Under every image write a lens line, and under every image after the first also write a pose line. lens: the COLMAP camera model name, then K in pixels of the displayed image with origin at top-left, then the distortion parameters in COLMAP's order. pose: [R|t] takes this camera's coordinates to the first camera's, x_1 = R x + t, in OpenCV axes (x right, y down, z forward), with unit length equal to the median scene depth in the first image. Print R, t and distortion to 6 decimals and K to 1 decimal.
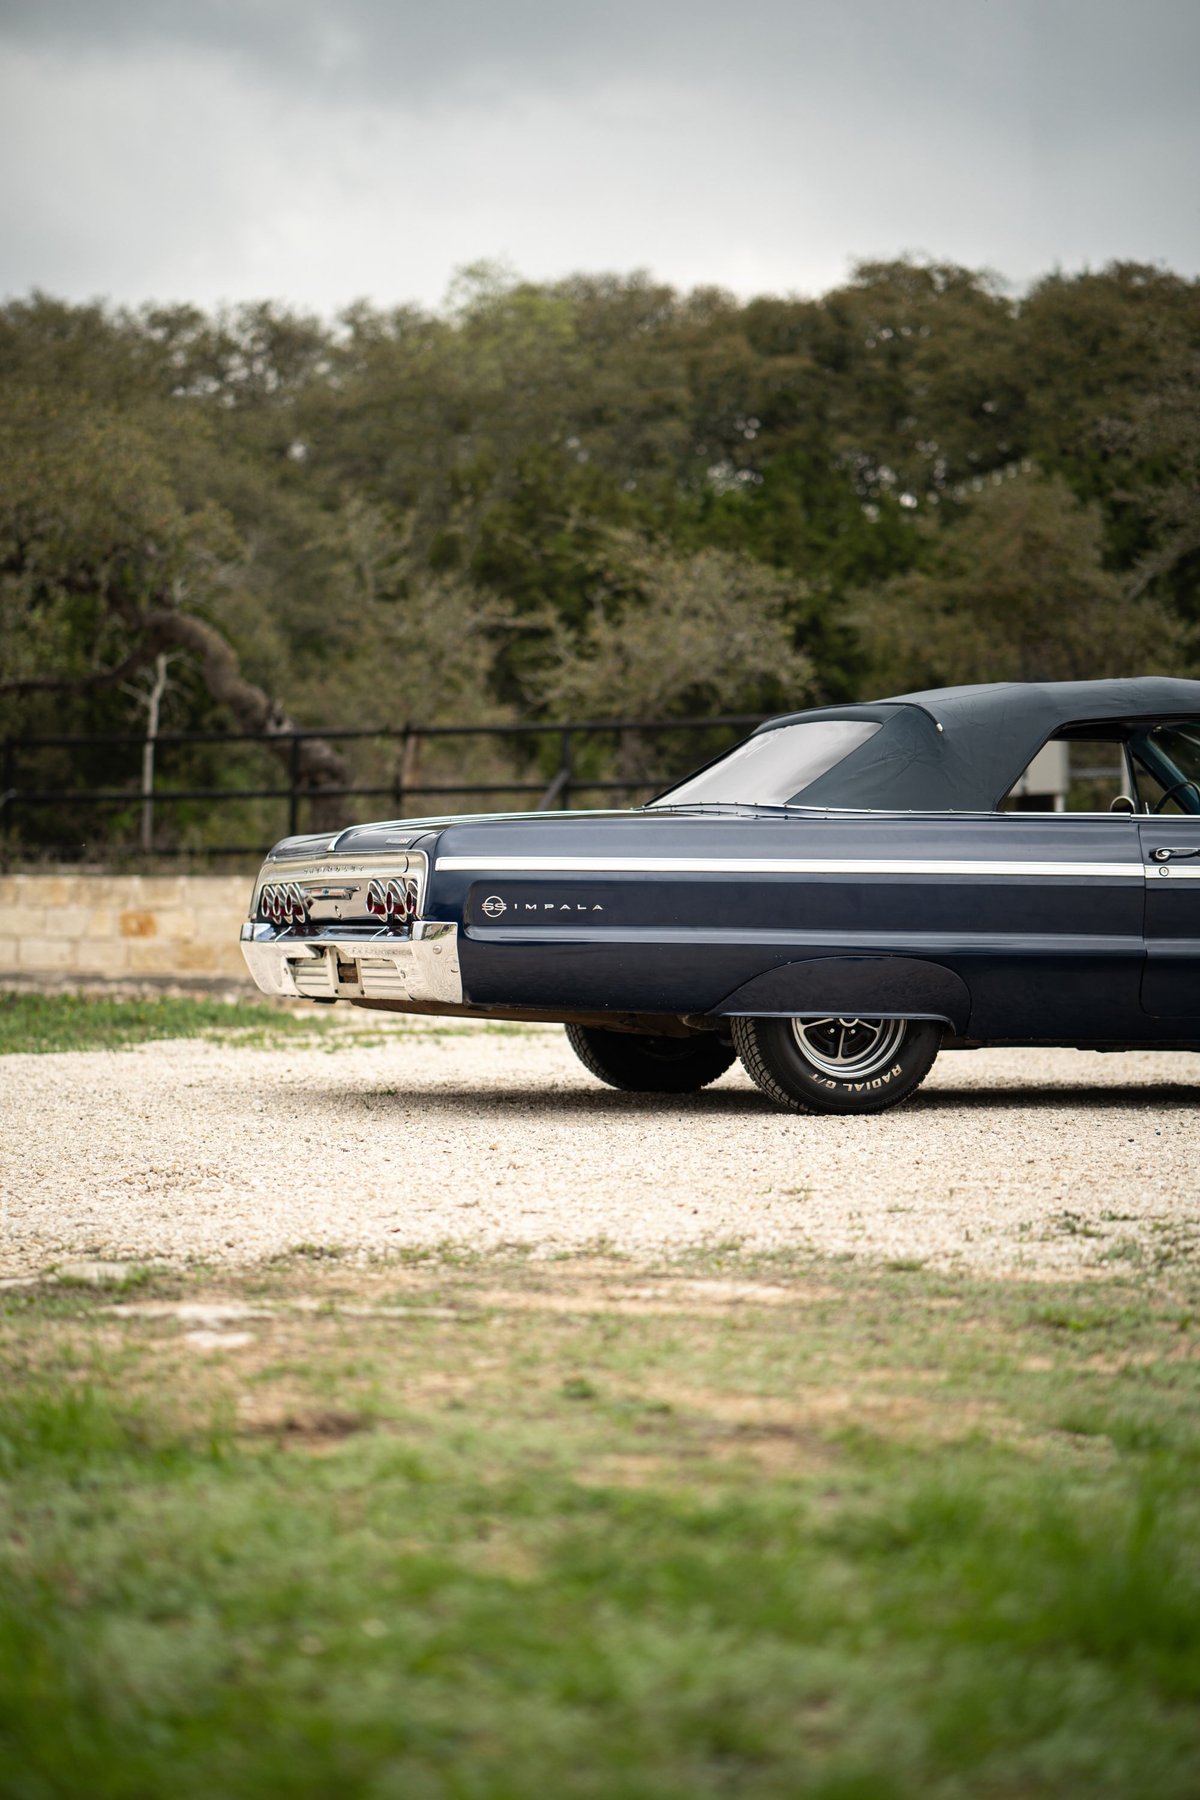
lens RADIAL K [[4446.8, 0, 566.6], [0, 4446.8, 906.4], [0, 0, 1]] dist [0.584953, -1.170801]
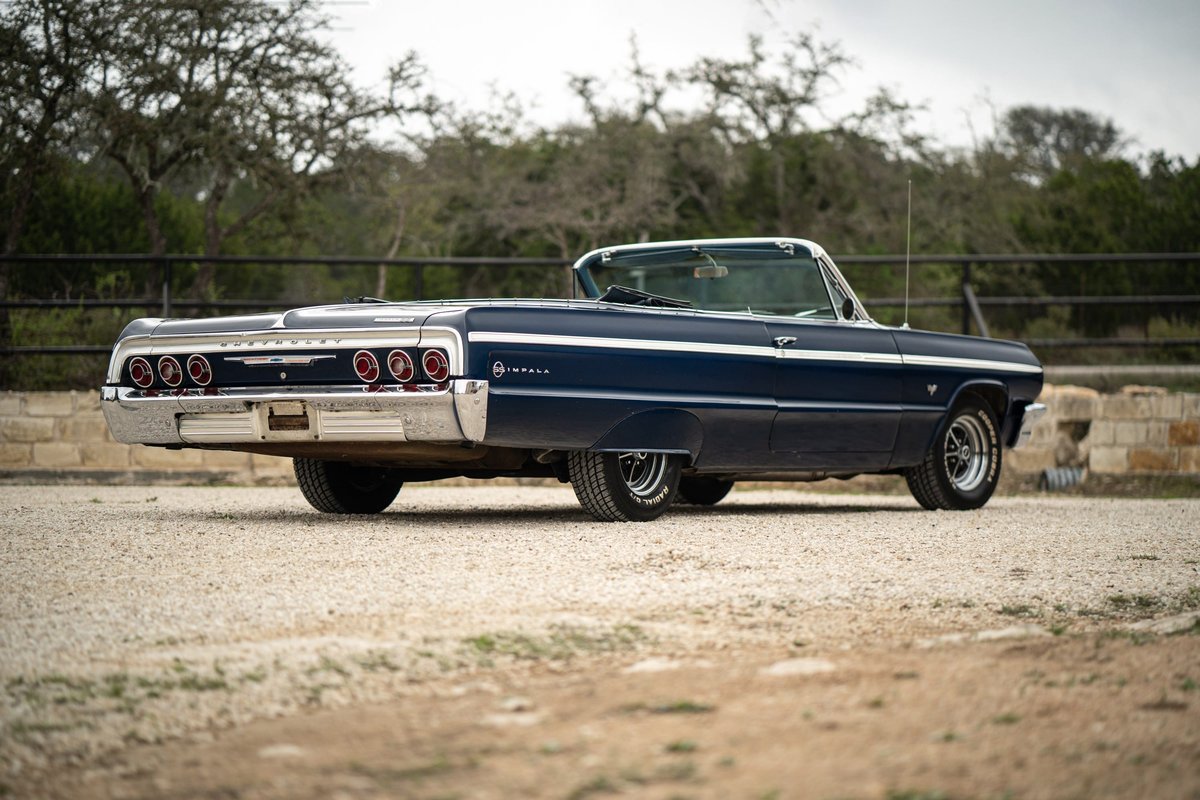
lens RADIAL K [[2950.7, 0, 605.0], [0, 2950.7, 413.8], [0, 0, 1]] dist [0.561033, -1.490421]
pose [[0.785932, 0.001507, 0.618311, -0.523717], [0.002074, 0.999985, -0.005074, 0.017372], [-0.618309, 0.005271, 0.785917, 0.274141]]
